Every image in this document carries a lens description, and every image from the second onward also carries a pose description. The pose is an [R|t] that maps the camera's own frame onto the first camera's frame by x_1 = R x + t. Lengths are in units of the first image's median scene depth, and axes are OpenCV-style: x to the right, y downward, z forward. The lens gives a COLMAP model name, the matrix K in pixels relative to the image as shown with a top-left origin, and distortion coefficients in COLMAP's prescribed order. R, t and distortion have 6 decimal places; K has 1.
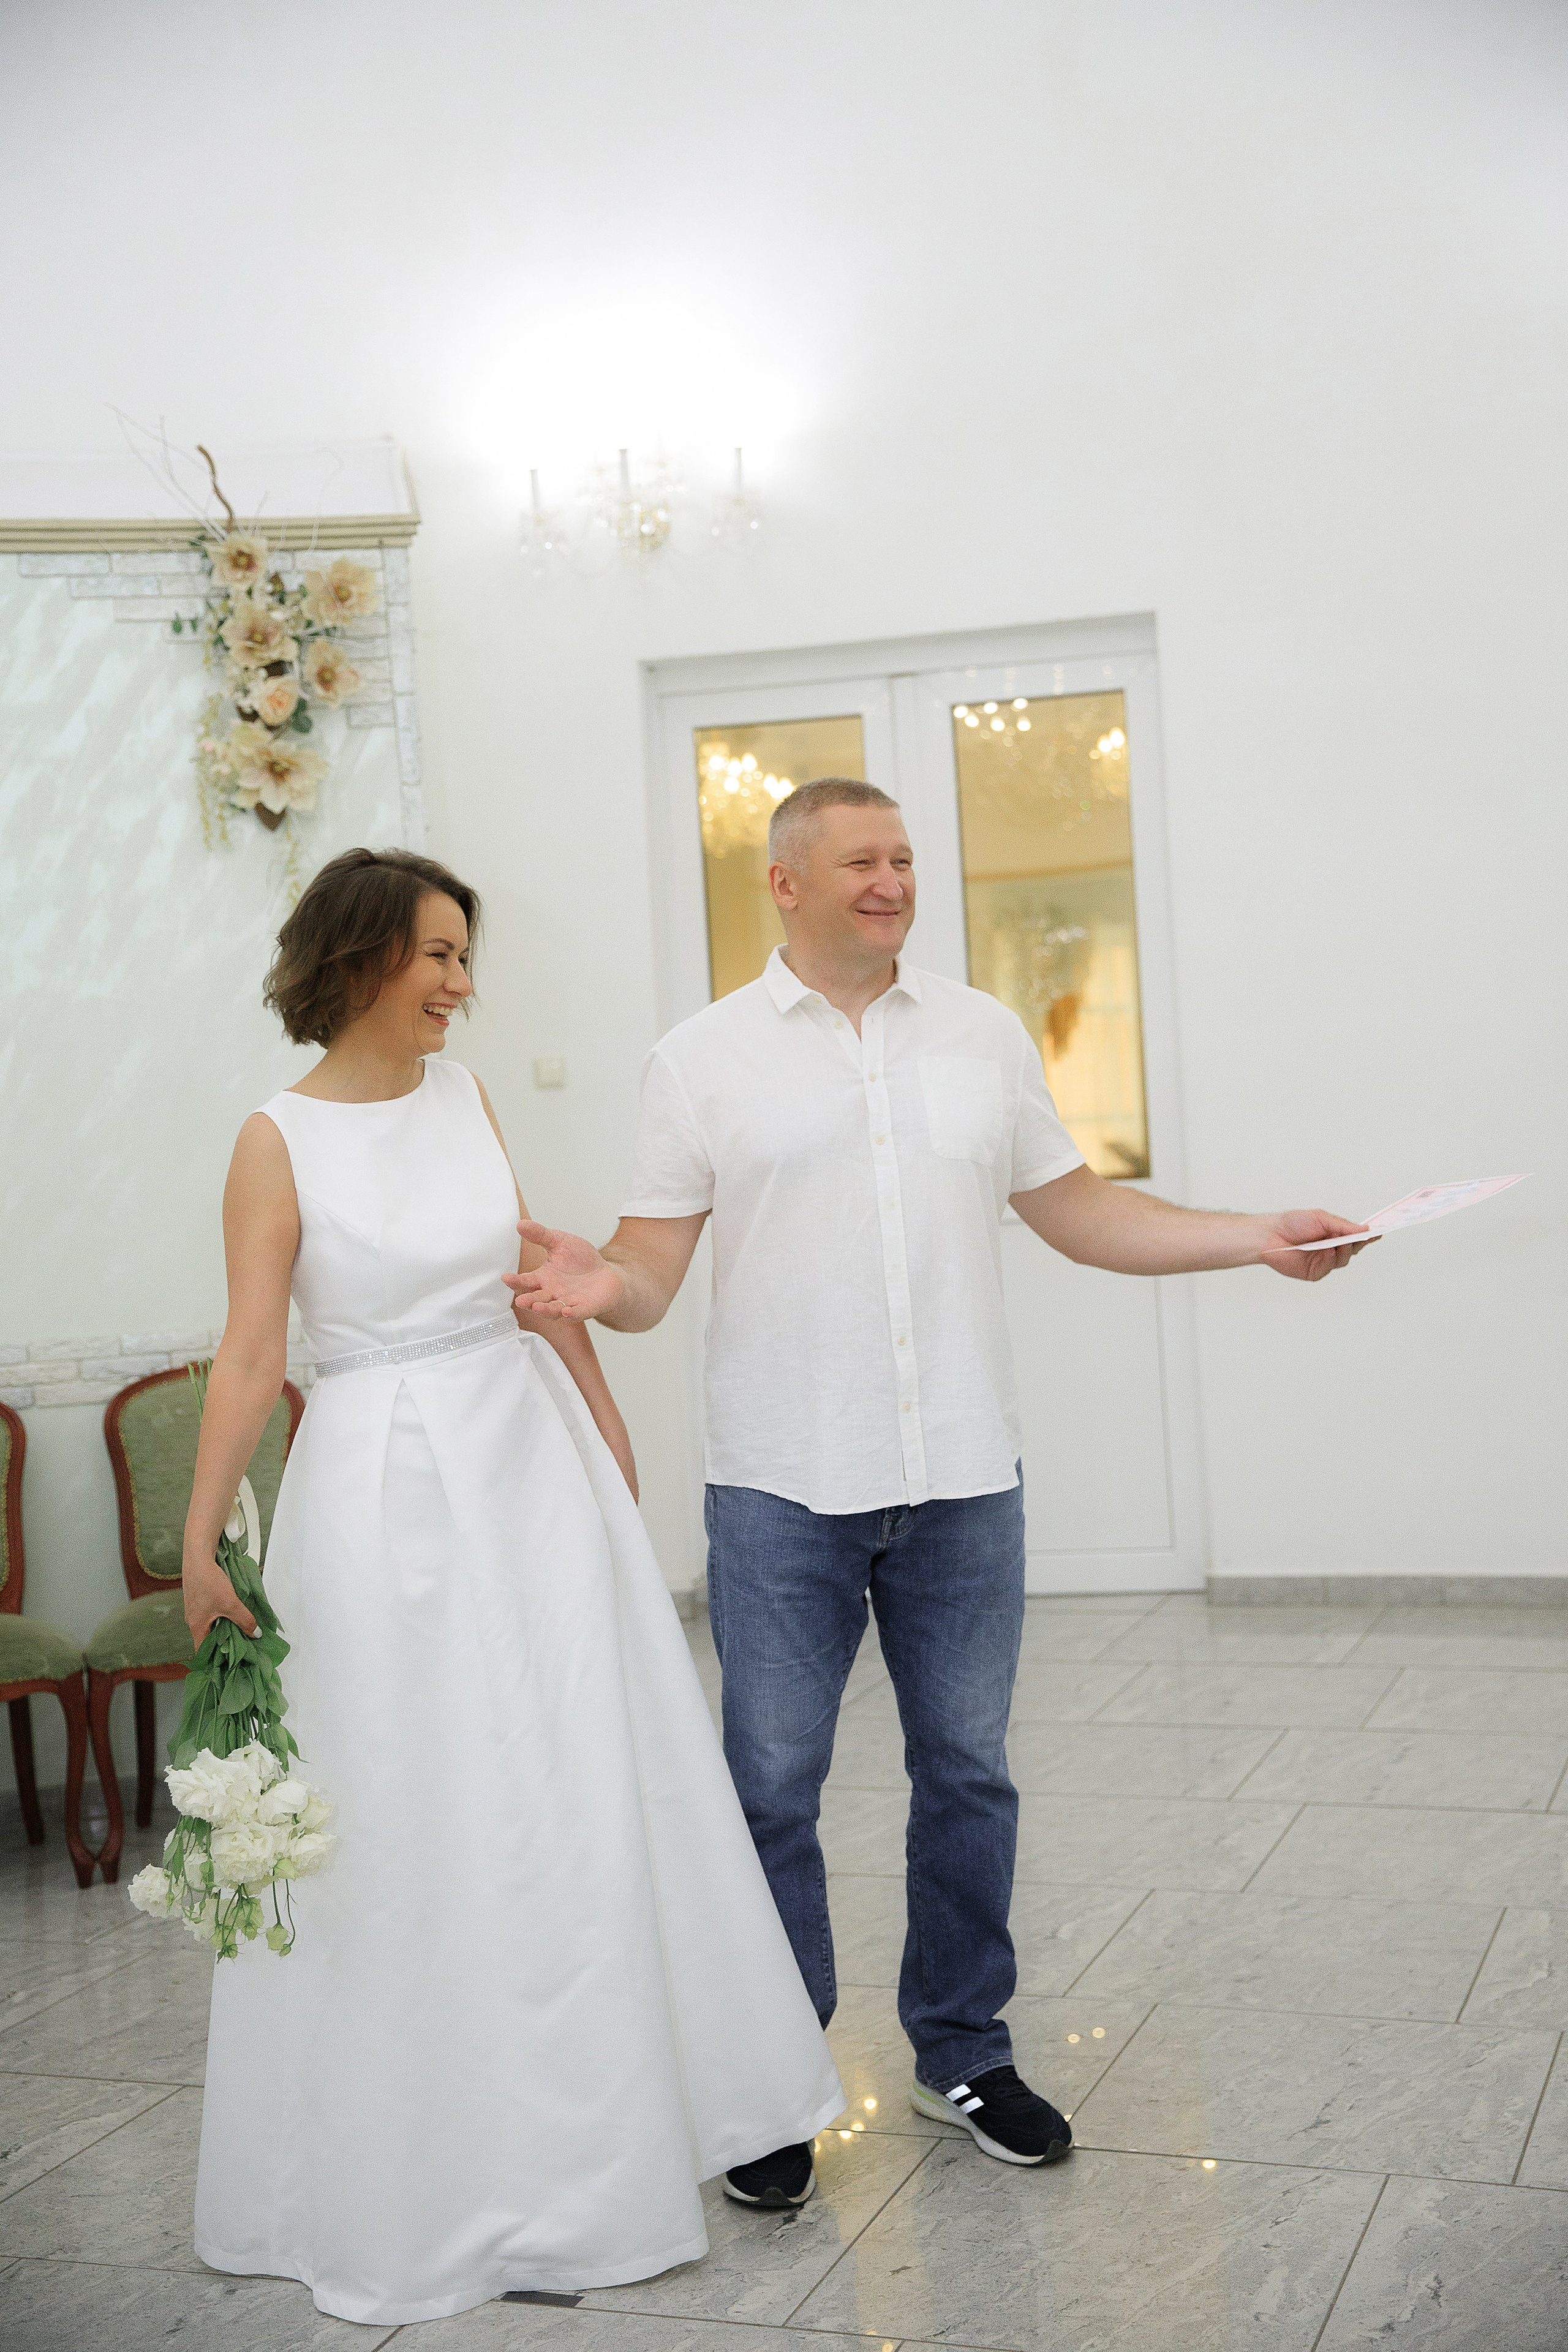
lens RADIAL K [[2866.6, 0, 788.4], [0, 2866.6, 1192.0], [0, 0, 1]] dist [0.072560, 0.000000]
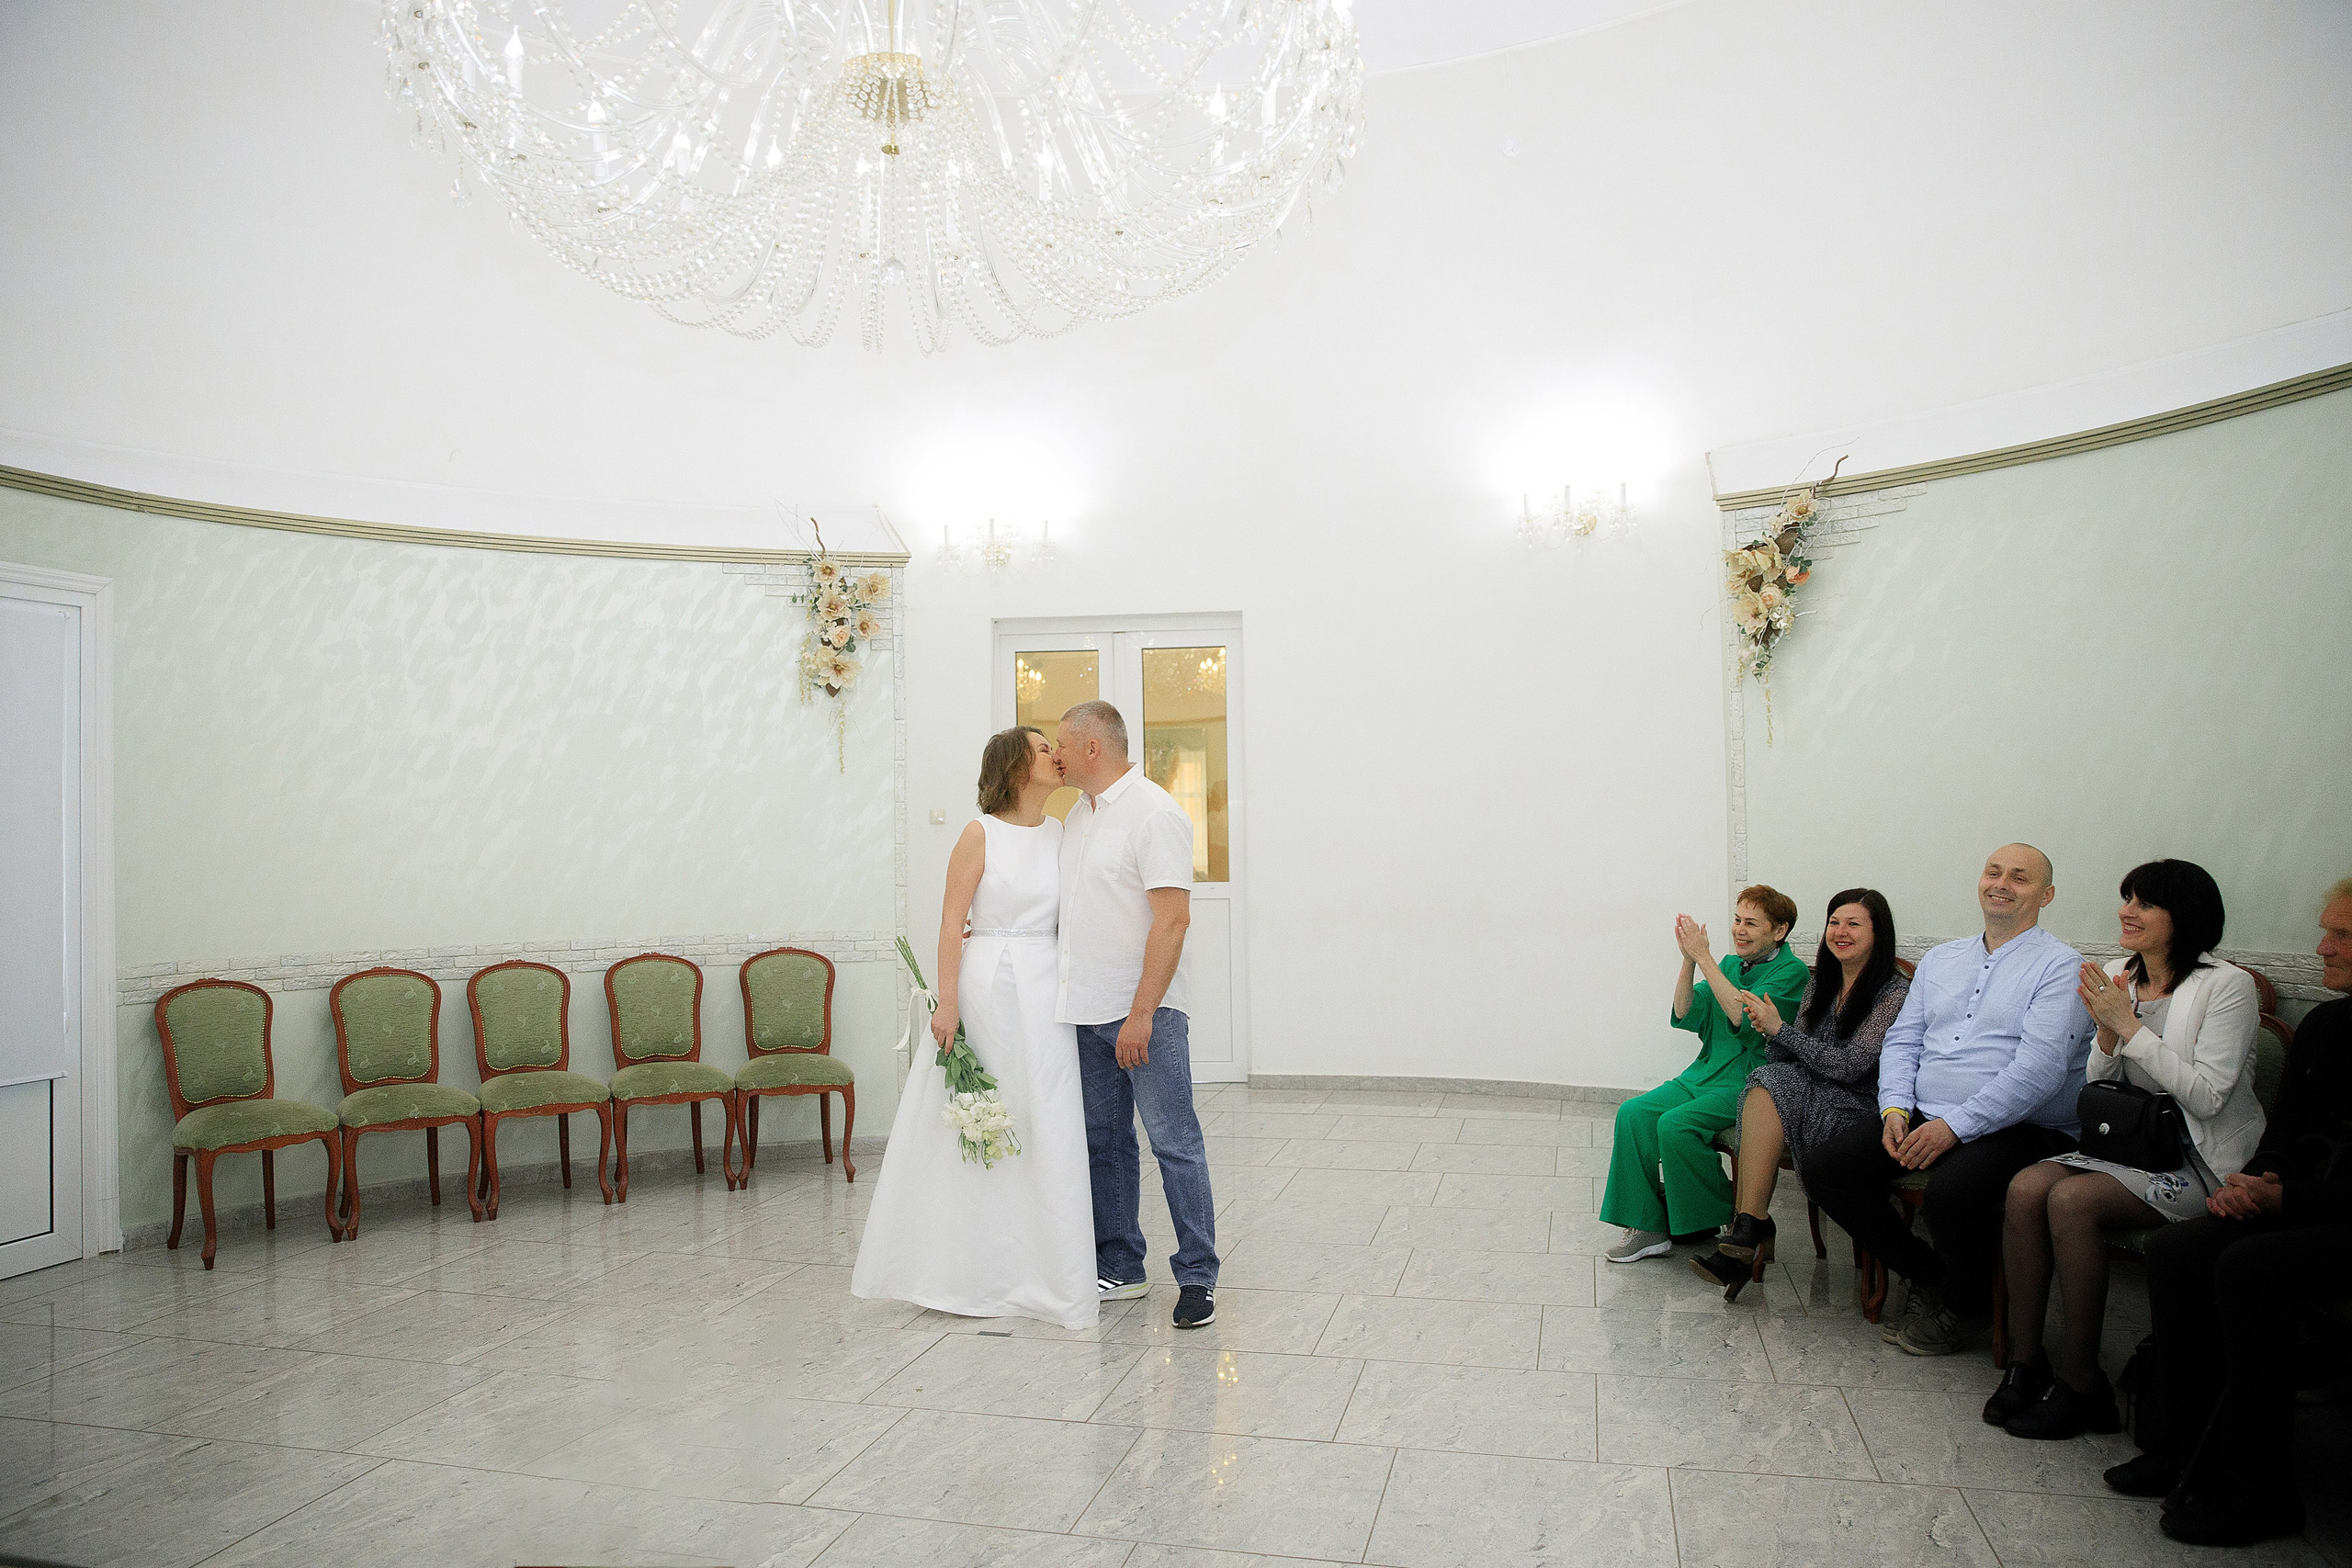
lens RADIAL K [[1609.3, 0, 1165.9], [0, 1609.3, 801.6], [0, 0, 1]] dist [-0.107285, 0.083636]
pose [[0.992887, 0.047680, 0.109095, -0.061944], [-0.041575, 0.997475, -0.057570, 0.008580], [-0.111564, 0.052625, 0.992363, -0.189890]]
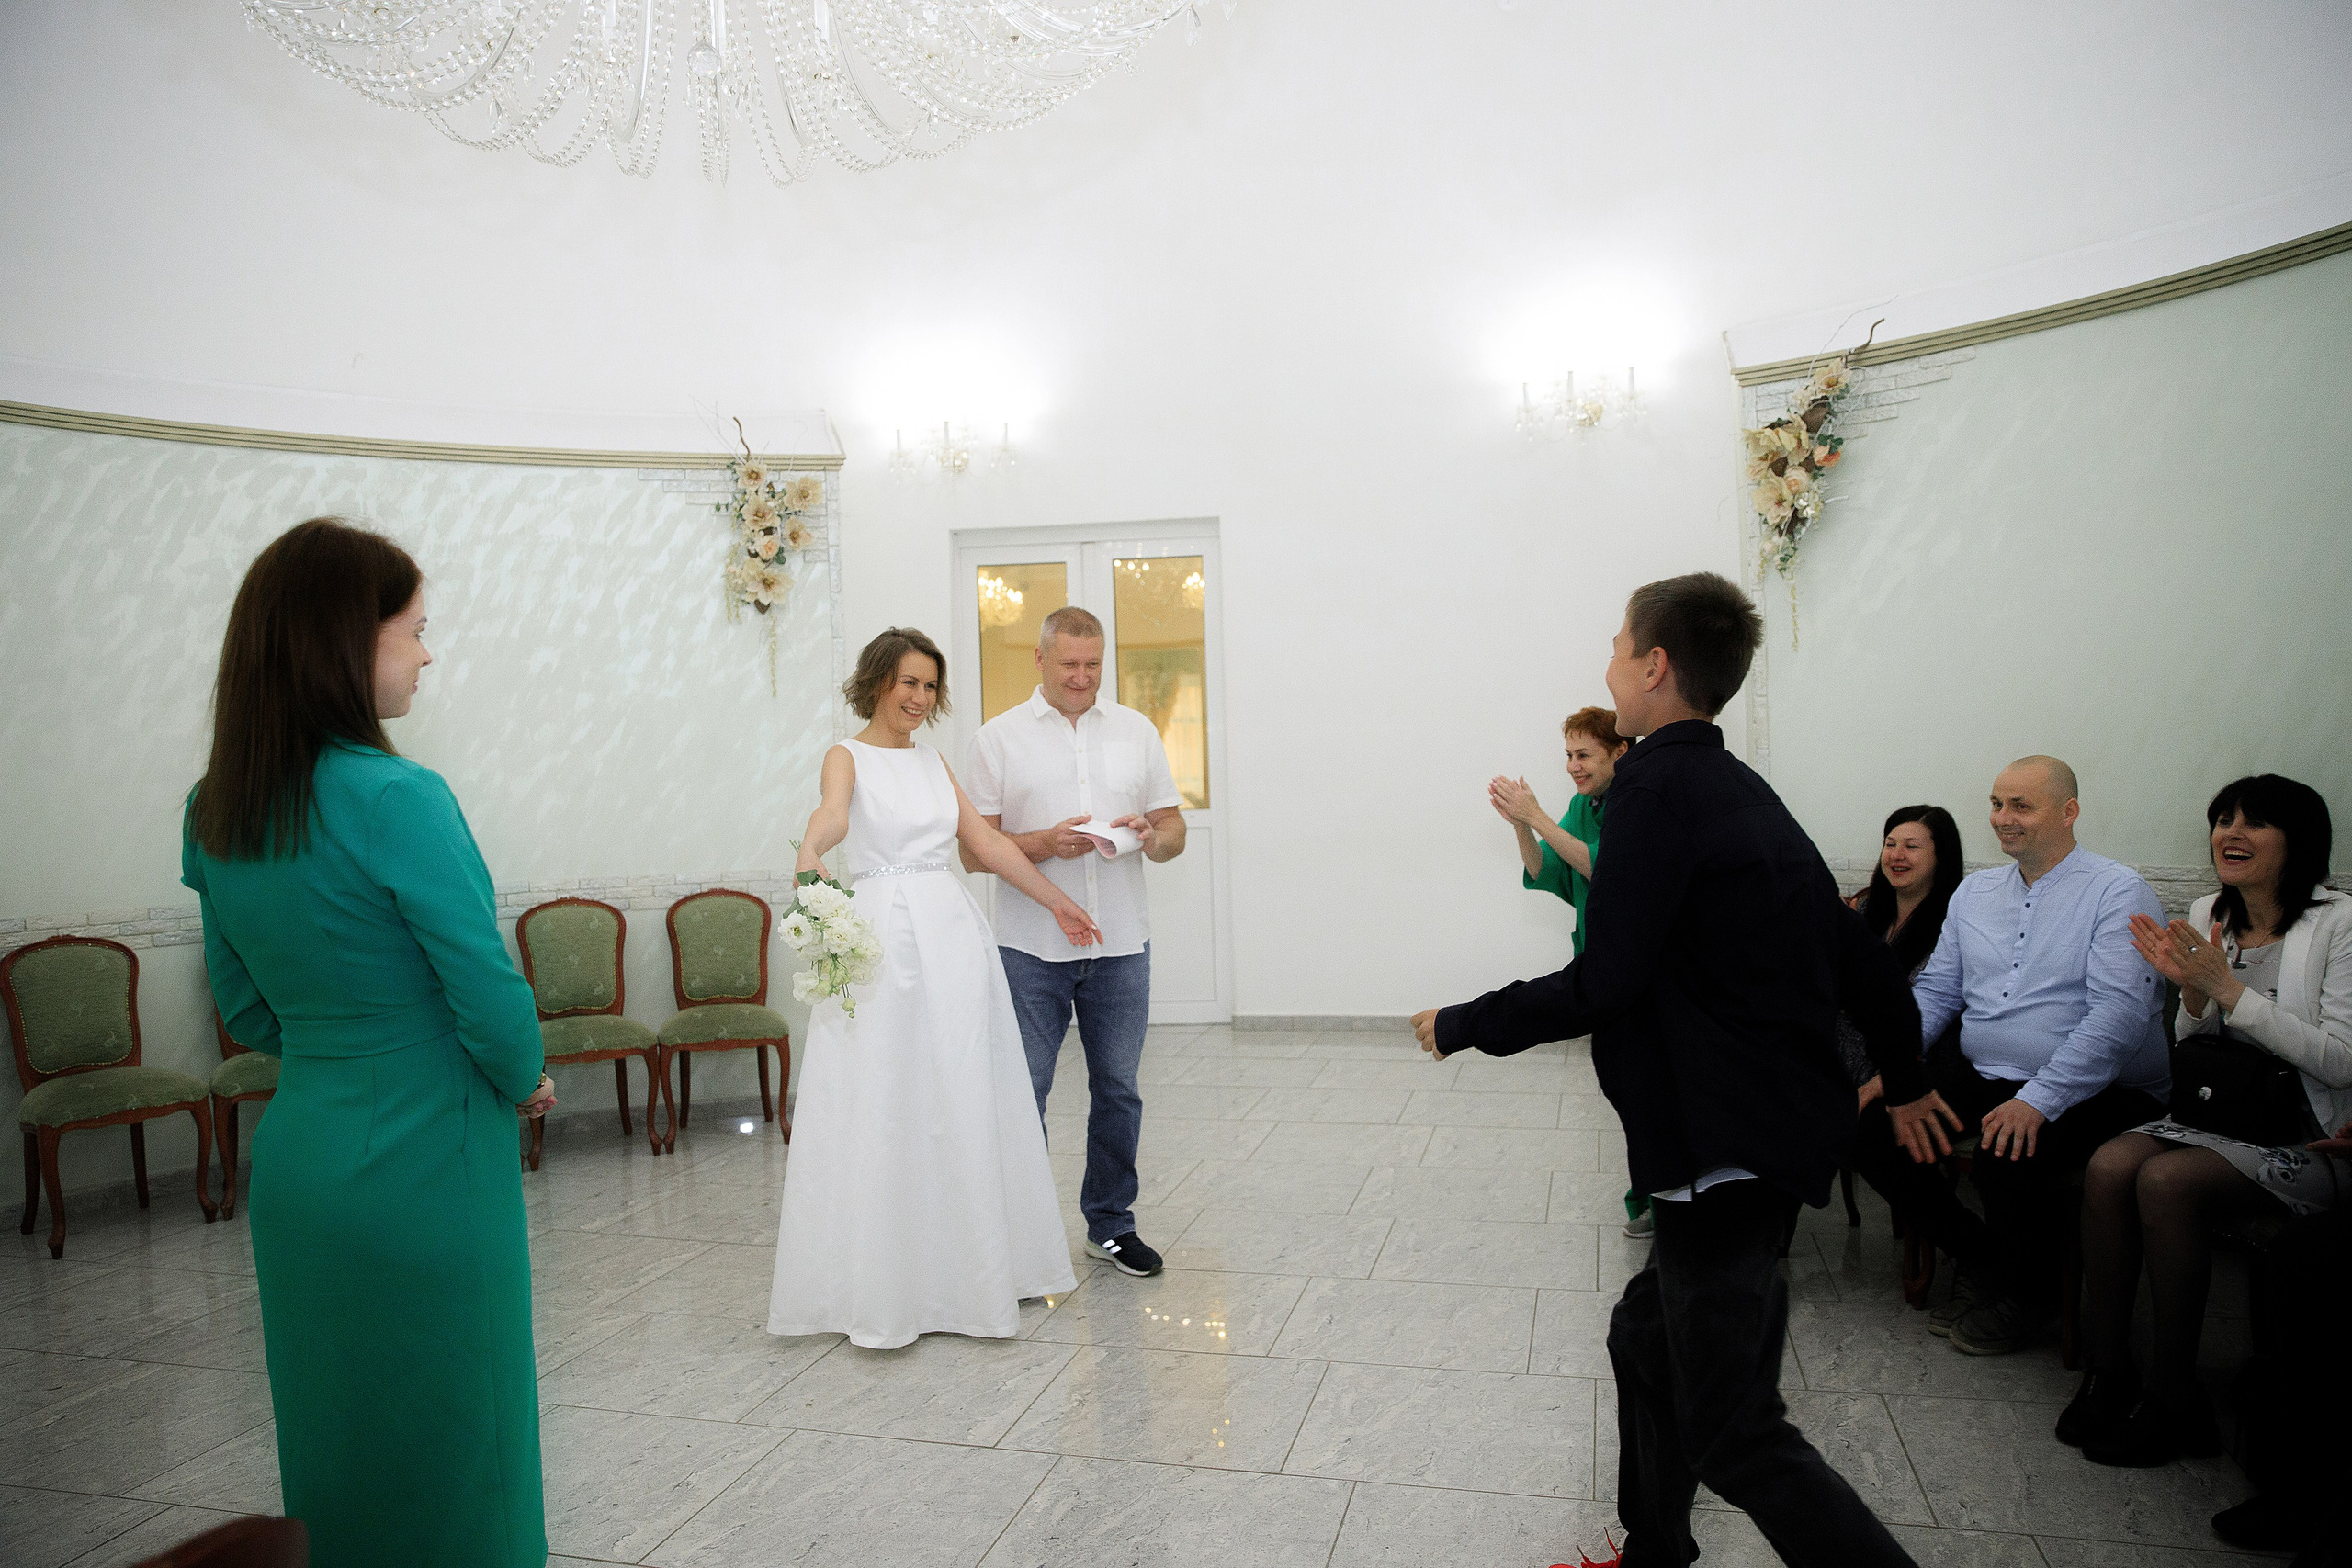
lens RADIAL K [[1609.3, 0, 1164.8], [0, 1609.3, 804.1], [0, 0, 1]] dist [-0.107285, 0.083636]
pose [[0.994513, 0.028227, 0.100729, -0.015948], [-0.027276, 0.999569, -0.010811, 0.005899], [-0.100990, 0.008004, 0.994855, -0.090378]]
